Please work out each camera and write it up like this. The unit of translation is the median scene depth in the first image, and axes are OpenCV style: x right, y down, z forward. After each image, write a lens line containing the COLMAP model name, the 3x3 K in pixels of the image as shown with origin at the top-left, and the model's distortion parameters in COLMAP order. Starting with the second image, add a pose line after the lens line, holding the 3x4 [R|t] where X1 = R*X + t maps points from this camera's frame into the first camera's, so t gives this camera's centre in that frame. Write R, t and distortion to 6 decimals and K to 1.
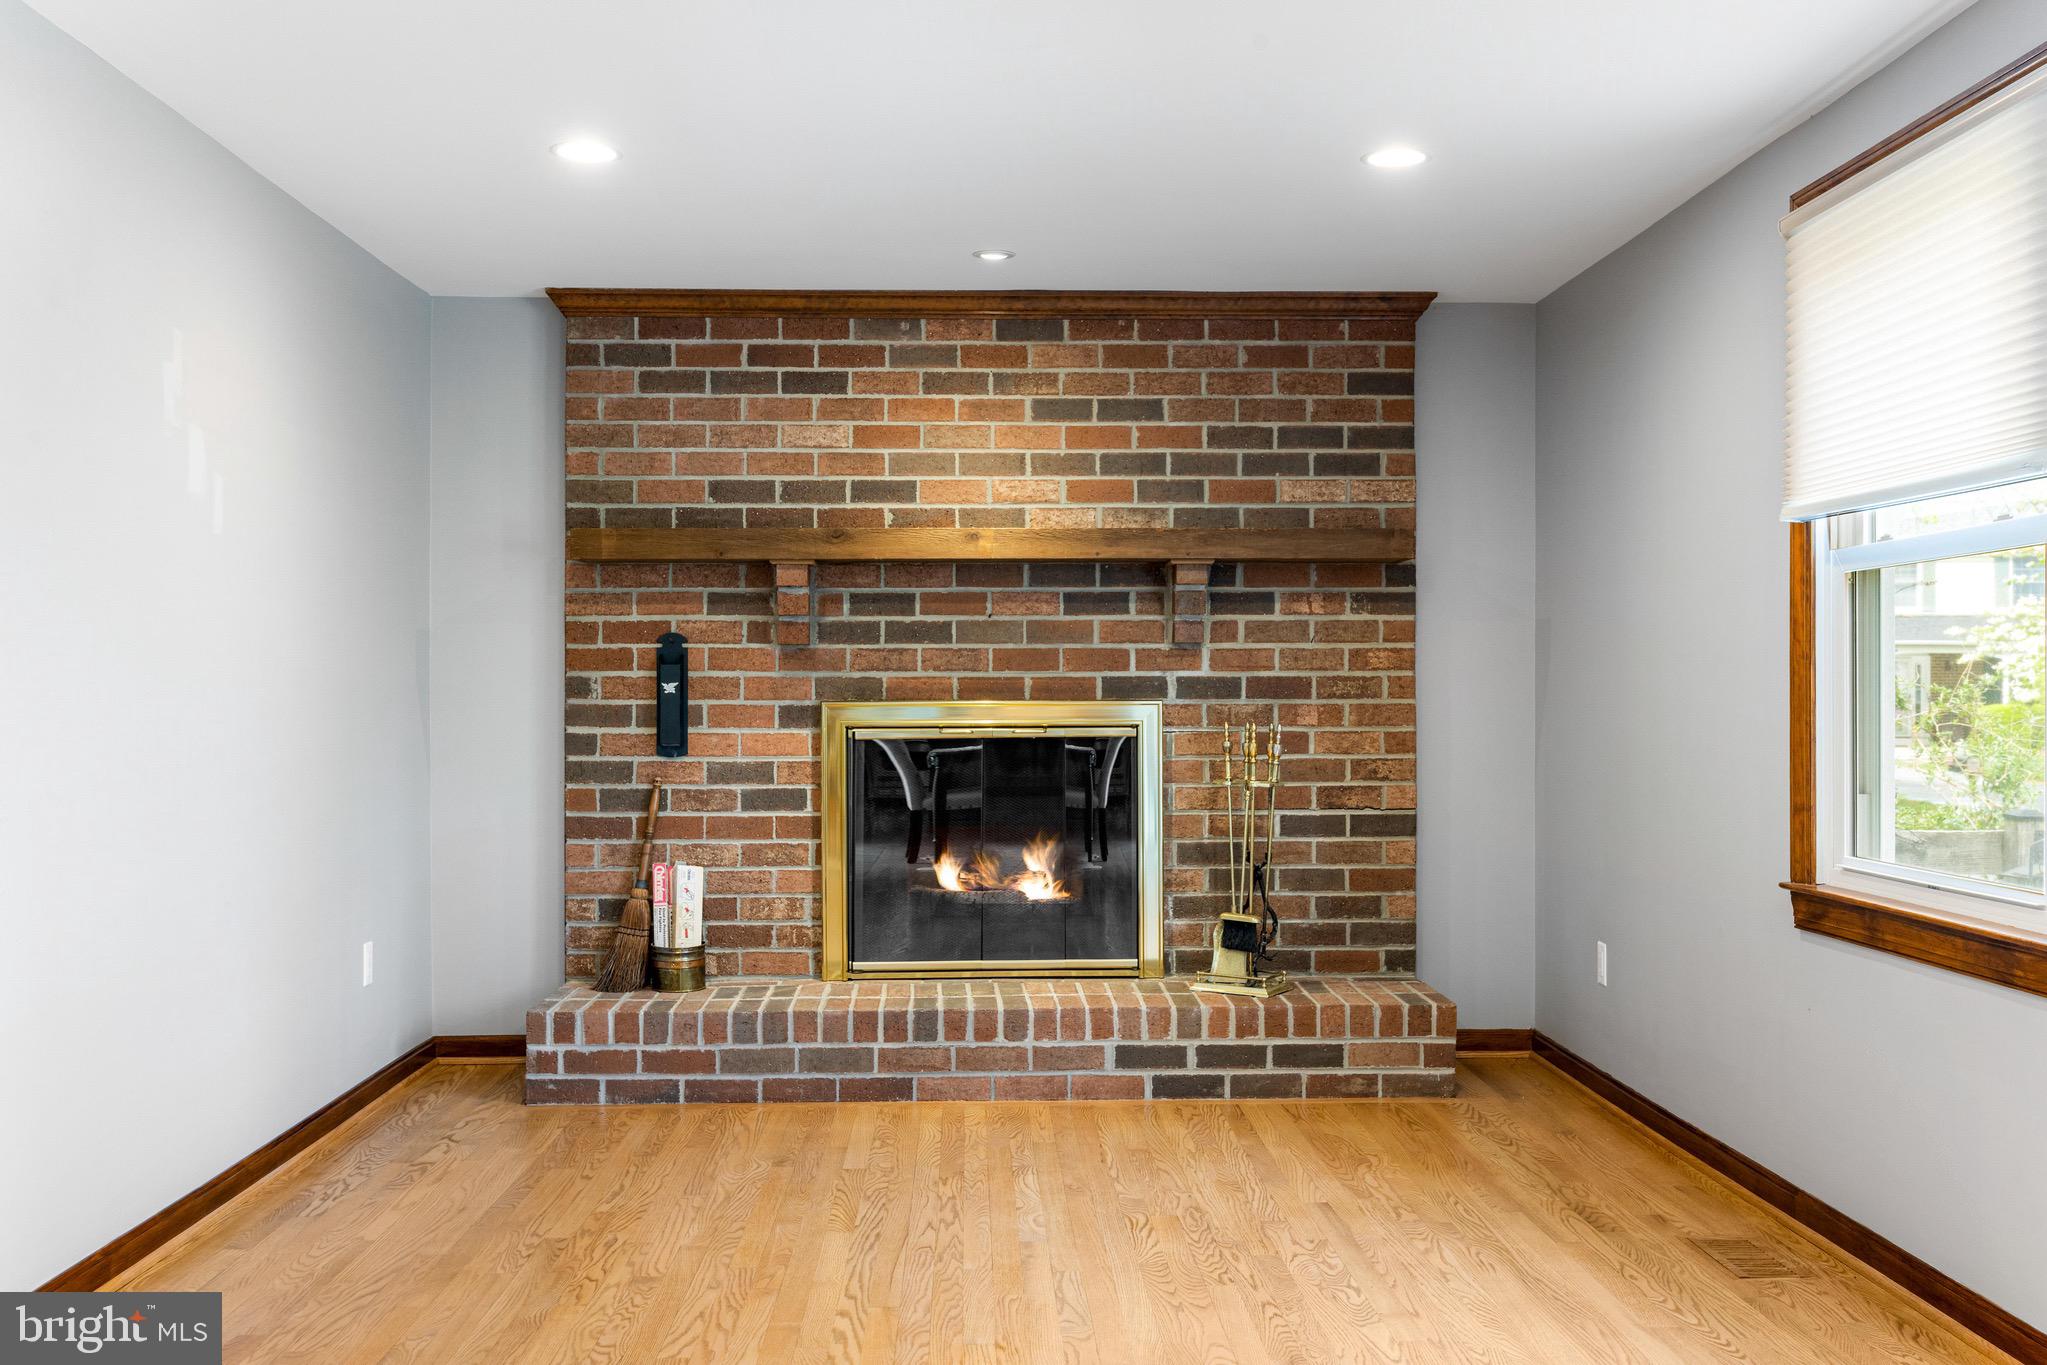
lens RADIAL K [[1982.9, 0, 1015.6], [0, 1982.9, 704.2], [0, 0, 1]] dist [-0.012806, 0.000000]
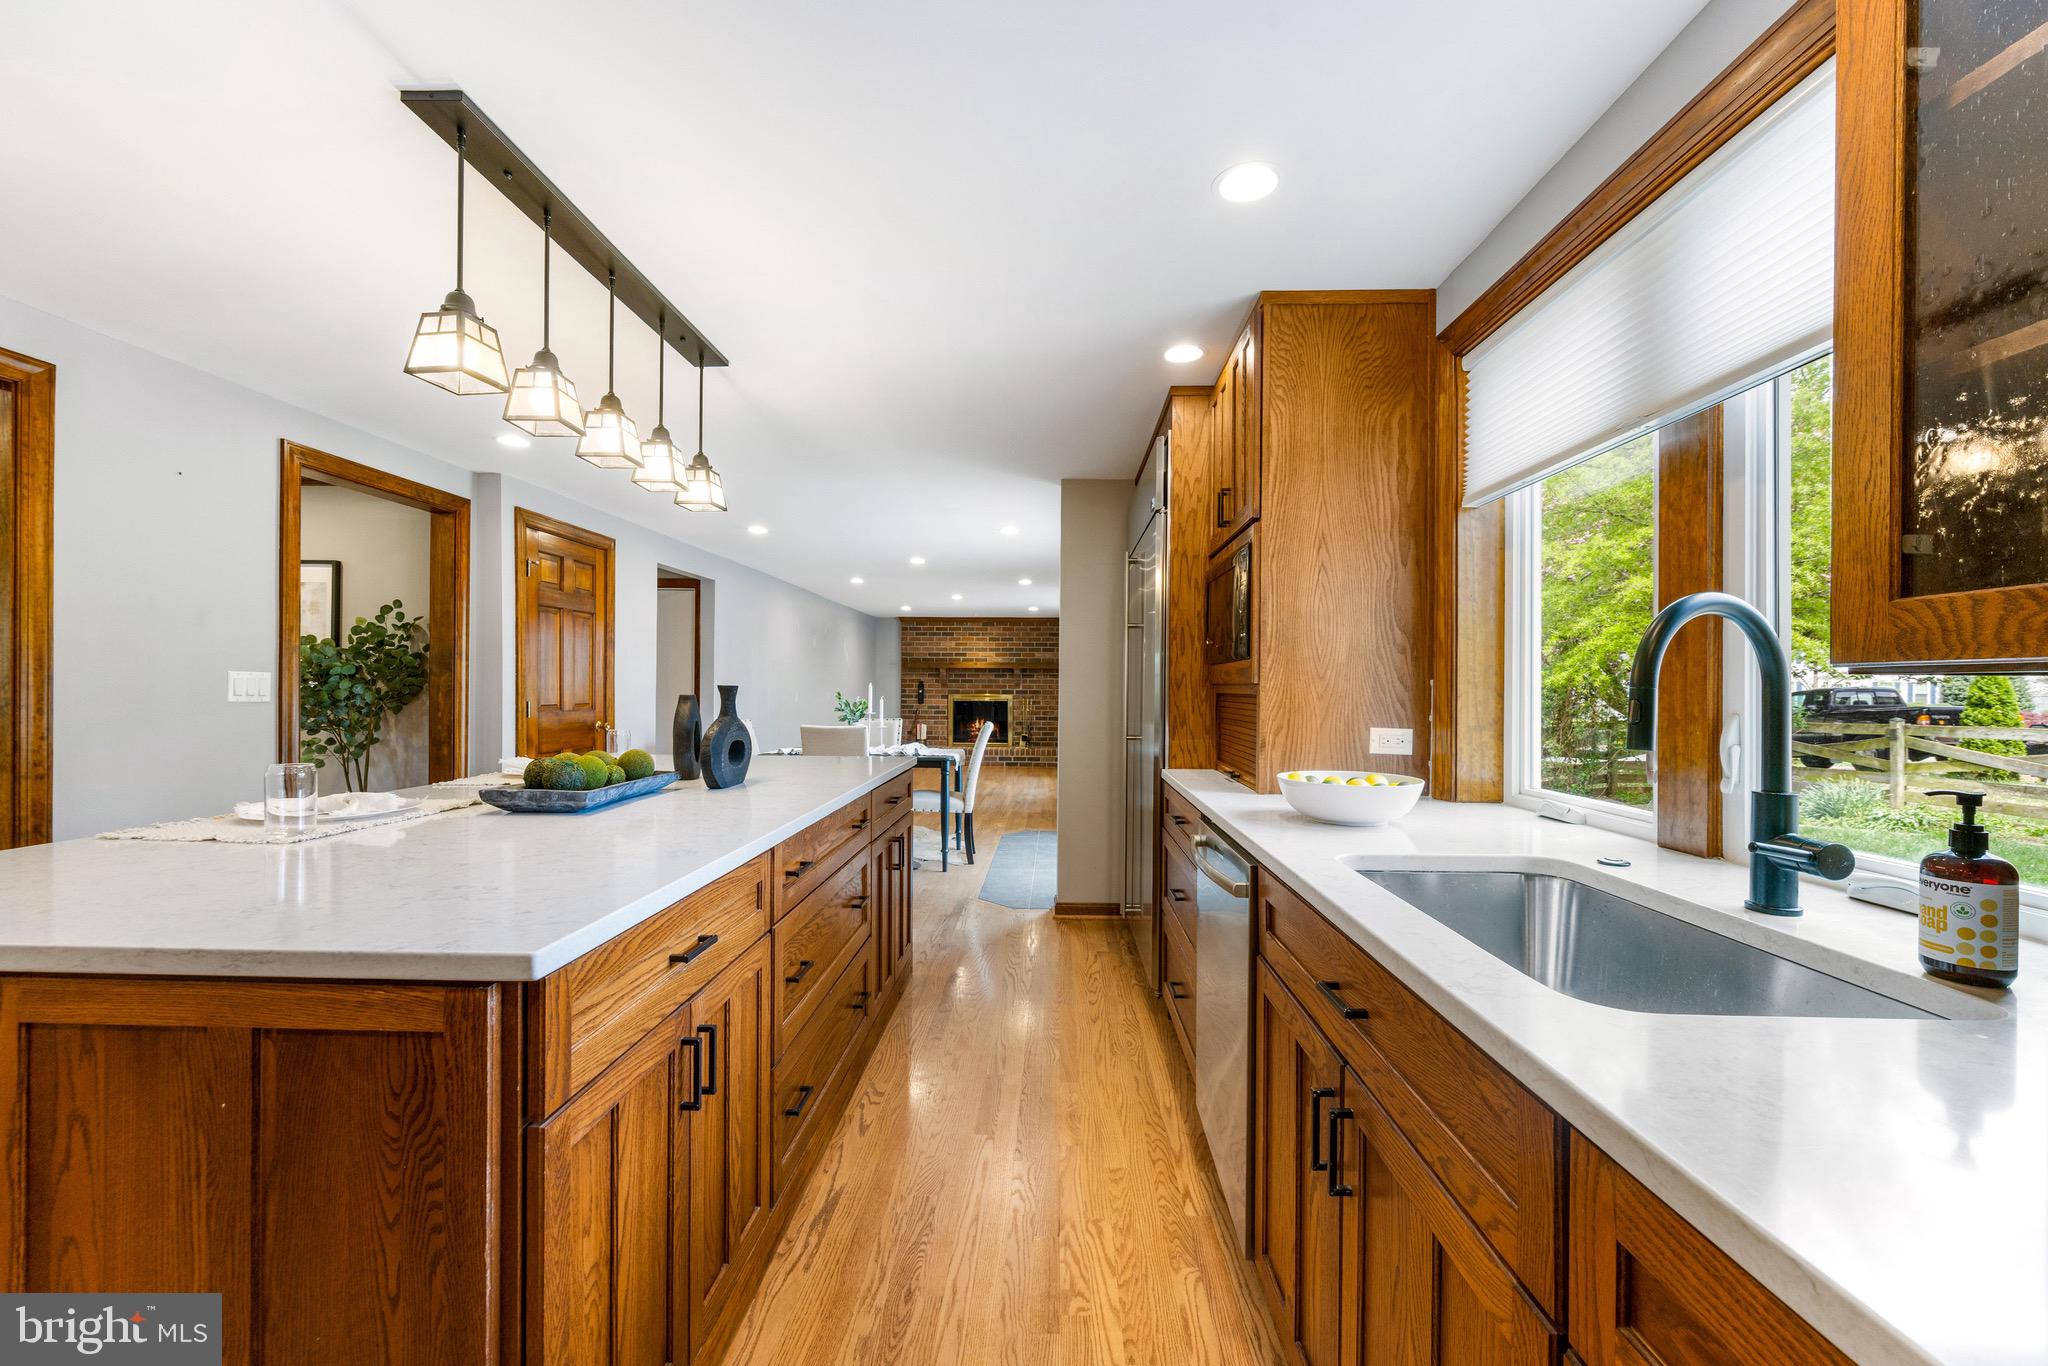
lens RADIAL K [[792.8, 0, 1027.3], [0, 792.8, 686.9], [0, 0, 1]] dist [-0.002084, 0.000024]
pose [[0.998179, 0.008806, -0.059671, 0.240638], [-0.009369, 0.999914, -0.009151, -0.003168], [0.059586, 0.009693, 0.998176, -1.118302]]
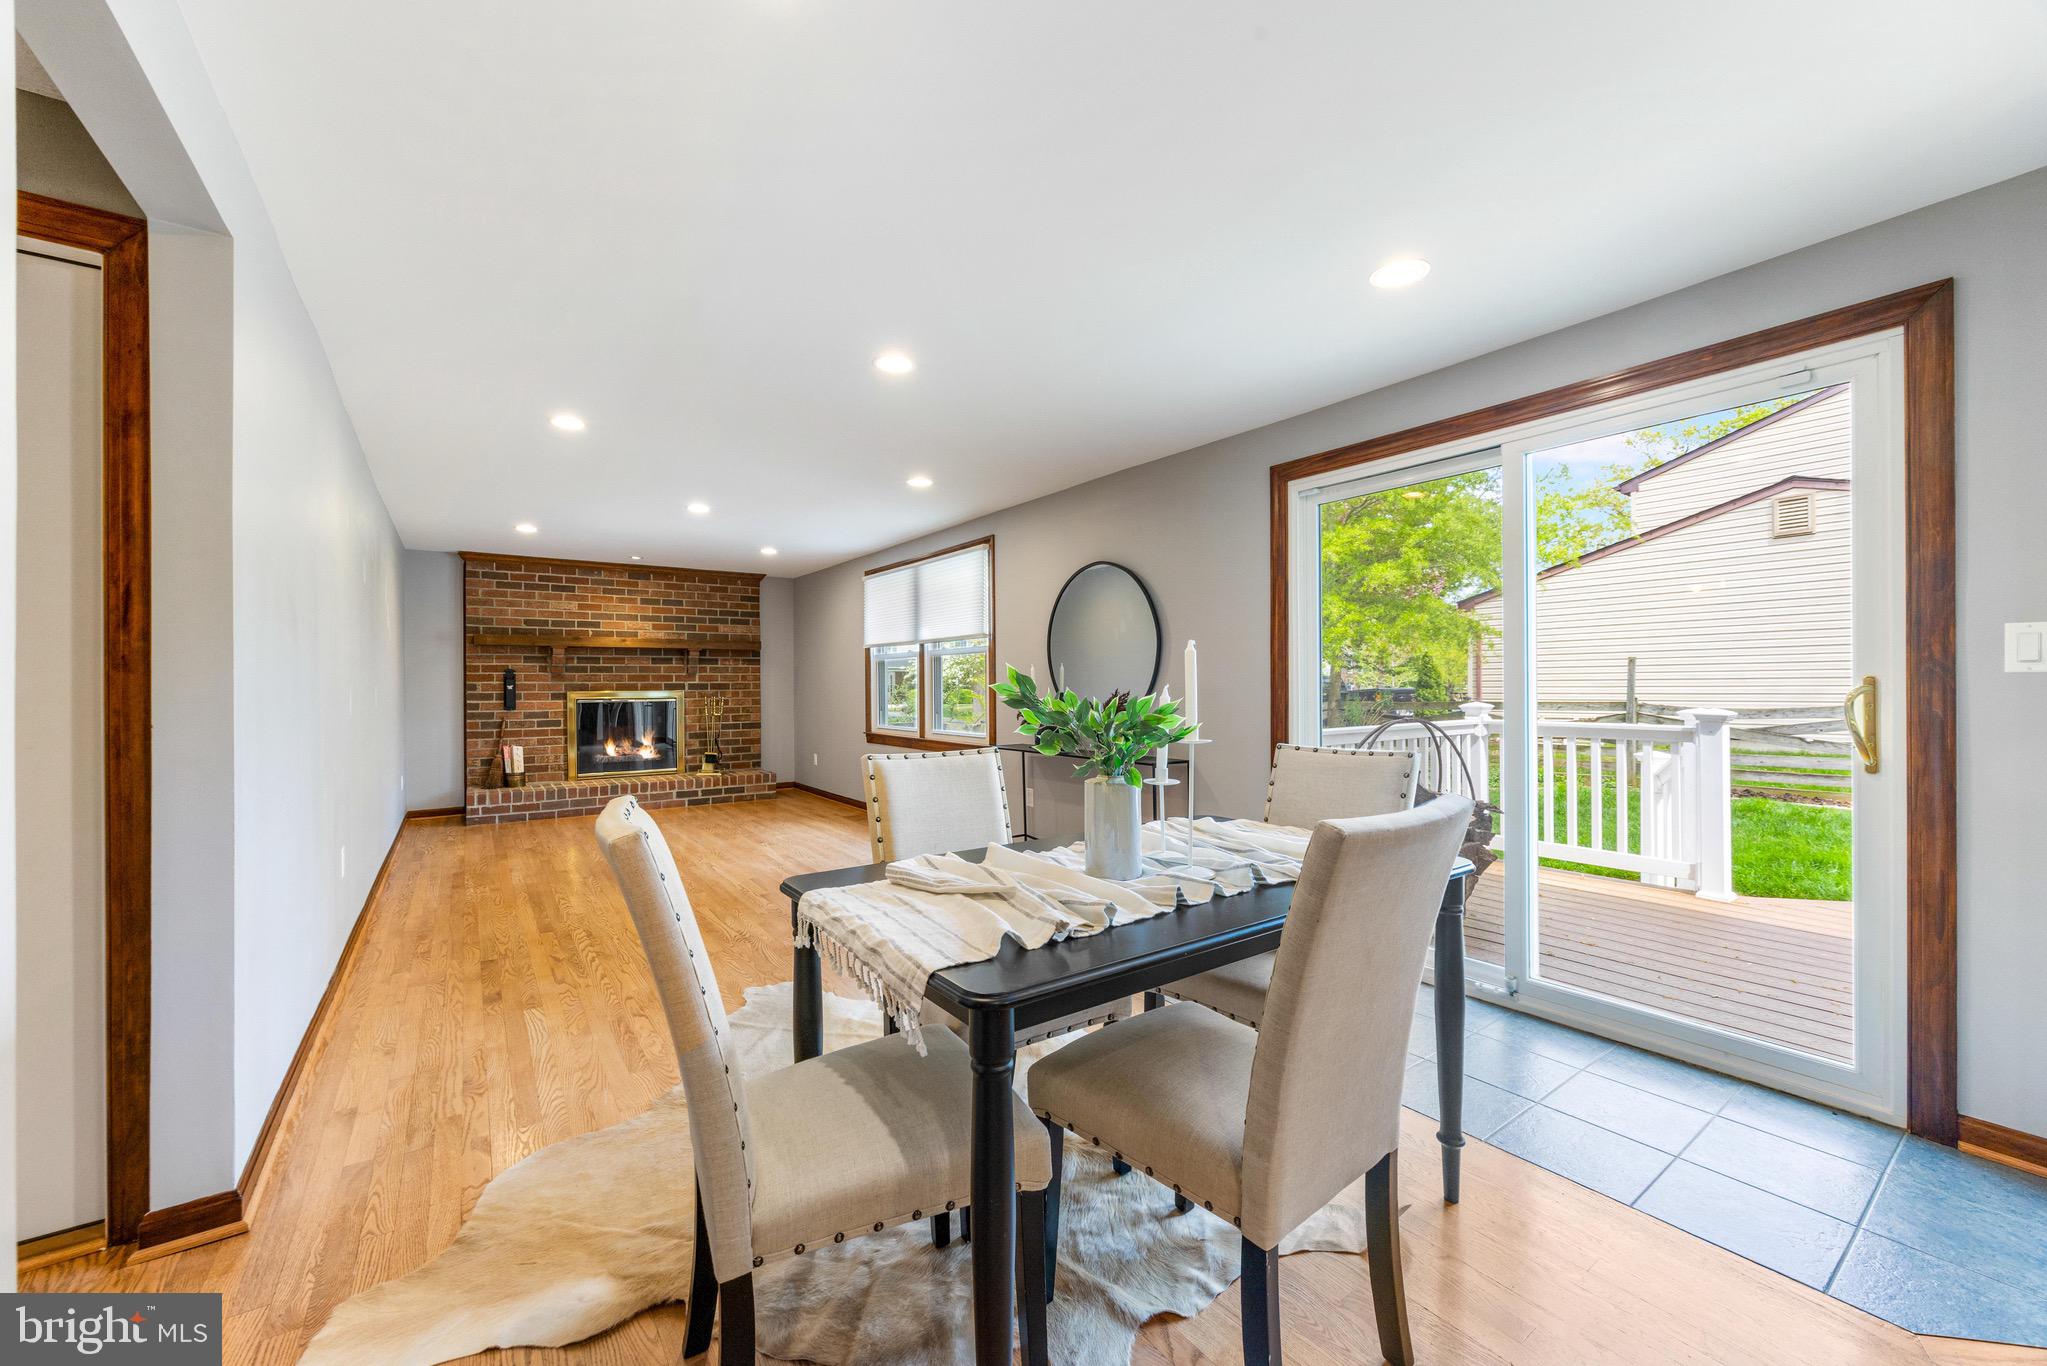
lens RADIAL K [[792.4, 0, 1025.7], [0, 792.4, 691.4], [0, 0, 1]] dist [-0.002084, 0.000024]
pose [[0.829907, -0.007526, 0.557851, -0.193367], [0.007035, 0.999971, 0.003025, -0.000149], [-0.557857, 0.001414, 0.829936, -0.430836]]
